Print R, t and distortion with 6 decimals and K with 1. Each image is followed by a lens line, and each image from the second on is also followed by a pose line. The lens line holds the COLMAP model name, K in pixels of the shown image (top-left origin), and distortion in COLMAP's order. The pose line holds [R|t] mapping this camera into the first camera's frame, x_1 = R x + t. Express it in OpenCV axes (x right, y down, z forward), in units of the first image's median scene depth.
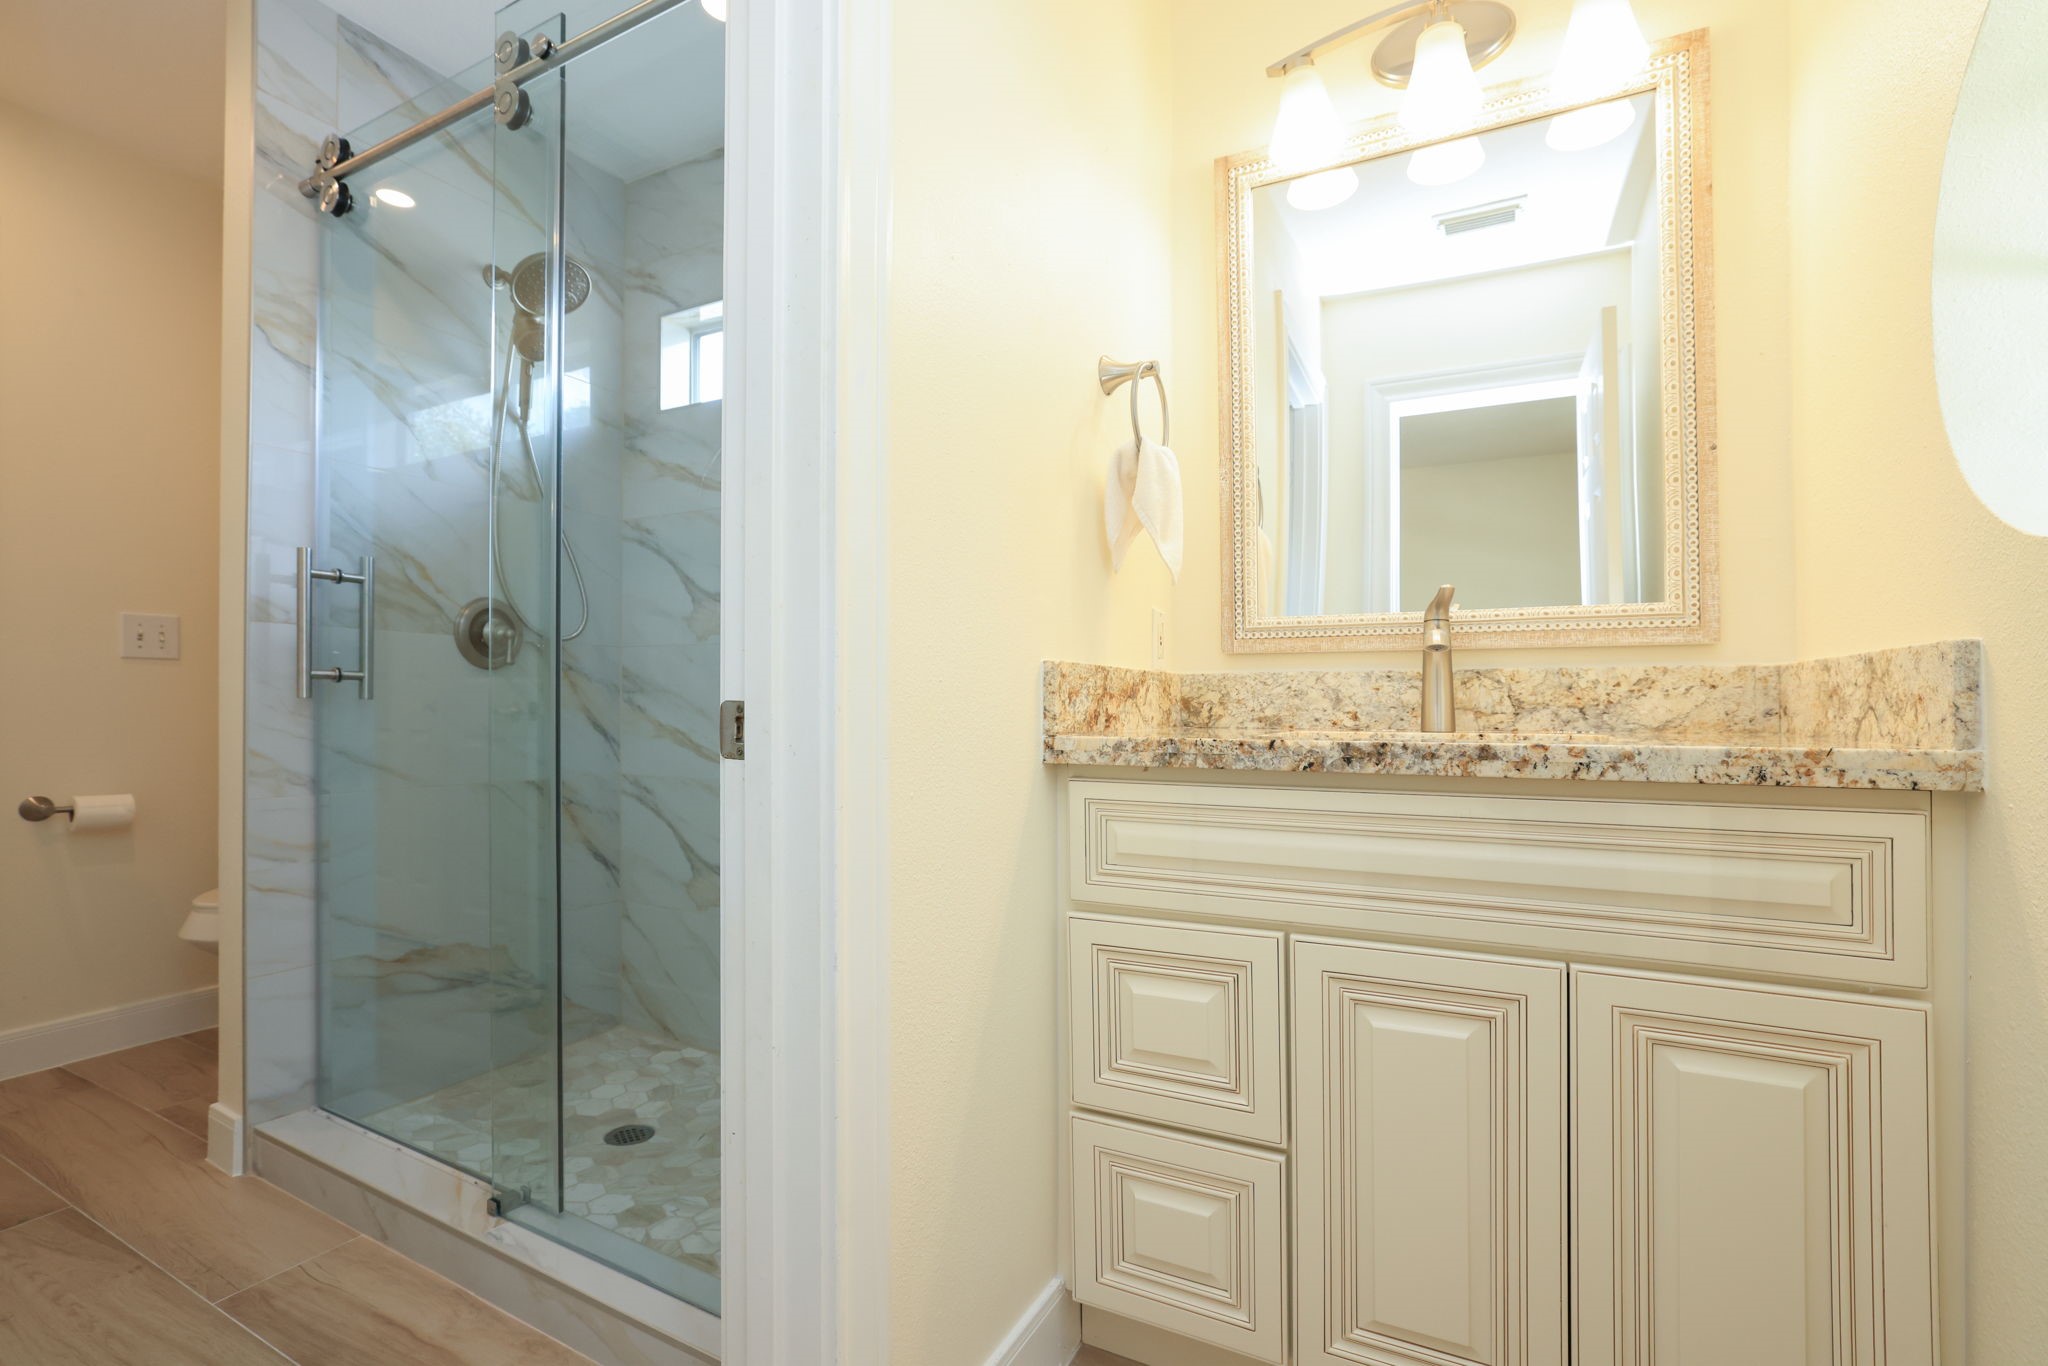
lens RADIAL K [[921.1, 0, 1016.3], [0, 921.1, 680.0], [0, 0, 1]] dist [-0.047263, 0.022174]
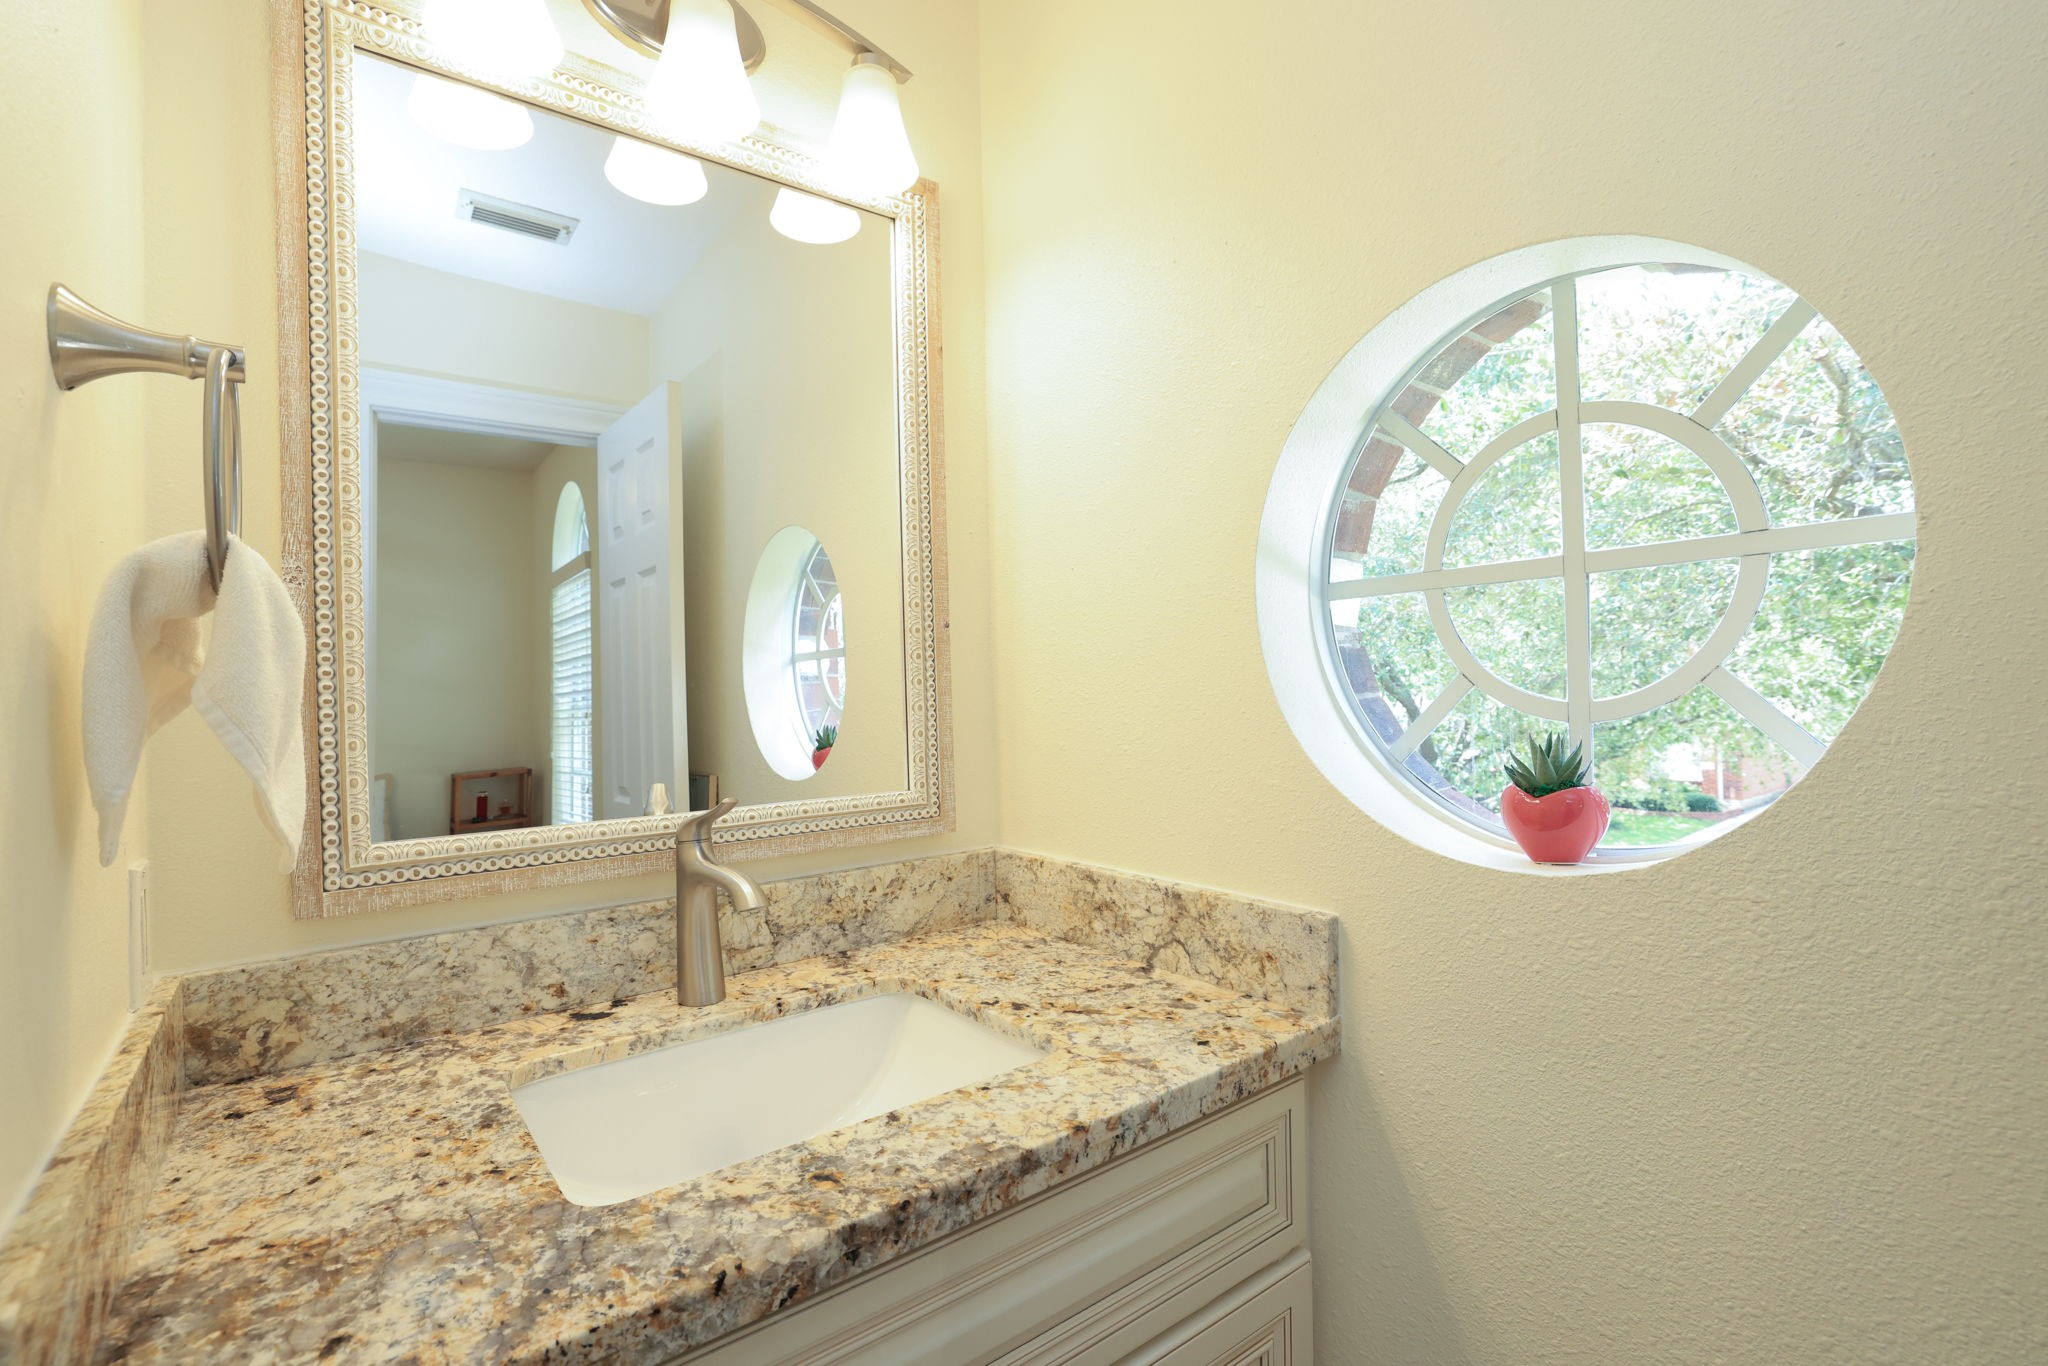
lens RADIAL K [[921.1, 0, 1016.3], [0, 921.1, 680.0], [0, 0, 1]] dist [-0.047263, 0.022174]
pose [[0.427474, -0.002937, 0.904023, -0.069821], [0.003450, 0.999993, 0.001617, -0.199438], [-0.904021, 0.002428, 0.427481, 0.513117]]
